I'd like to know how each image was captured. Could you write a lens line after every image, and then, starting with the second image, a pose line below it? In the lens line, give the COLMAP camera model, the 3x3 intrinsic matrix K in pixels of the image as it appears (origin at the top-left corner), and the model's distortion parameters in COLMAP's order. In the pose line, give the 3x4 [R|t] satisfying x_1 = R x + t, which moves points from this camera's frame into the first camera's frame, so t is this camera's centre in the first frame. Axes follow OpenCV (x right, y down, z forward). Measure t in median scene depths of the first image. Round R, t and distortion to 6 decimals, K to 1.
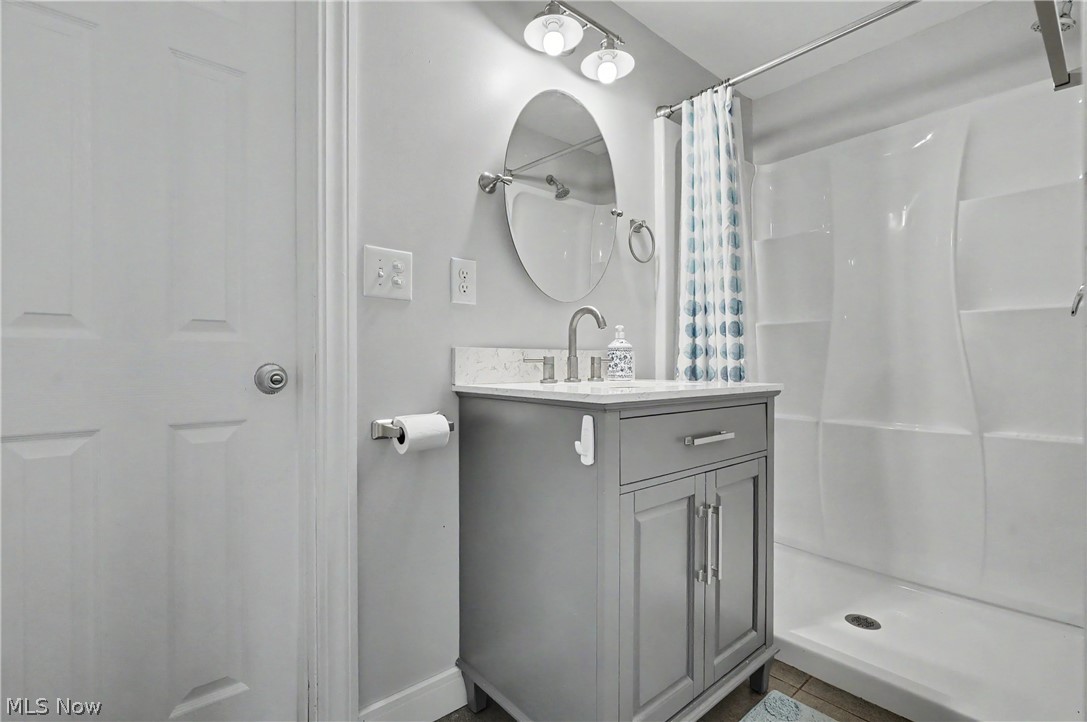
lens RADIAL K [[496.9, 0, 547.2], [0, 496.9, 364.0], [0, 0, 1]] dist [-0.000719, 0.000021]
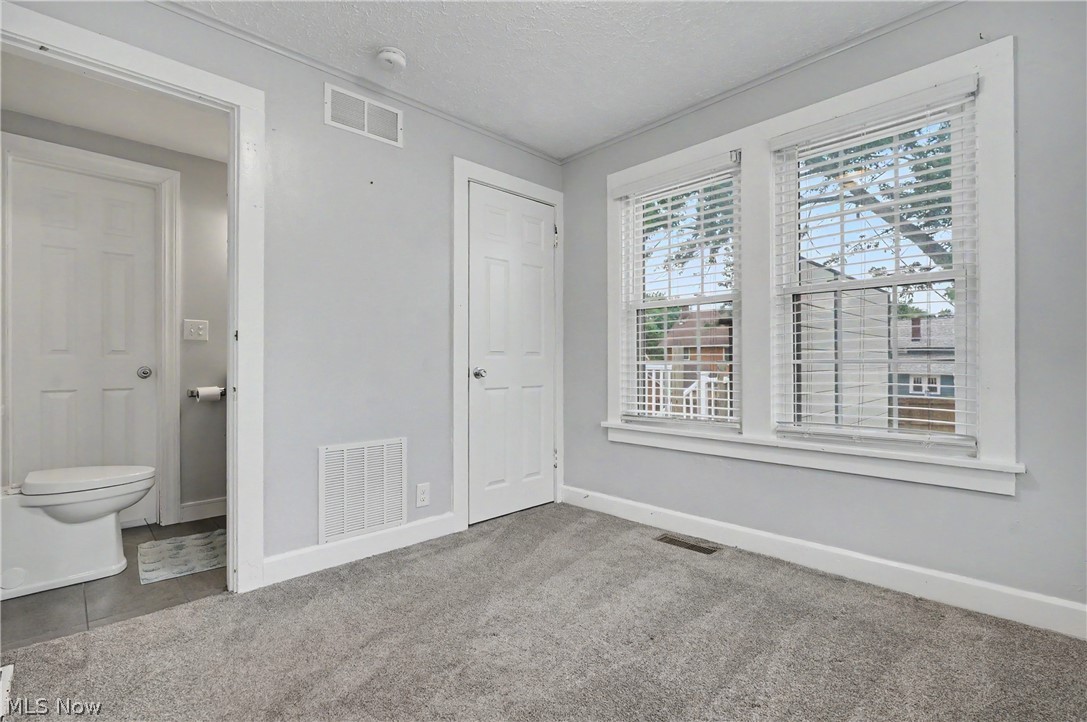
lens RADIAL K [[496.9, 0, 543.7], [0, 496.9, 360.9], [0, 0, 1]] dist [-0.000719, 0.000021]
pose [[0.997724, 0.002631, 0.067381, 1.316064], [-0.002671, 0.999996, 0.000504, -0.036626], [-0.067380, -0.000682, 0.997727, -1.682461]]
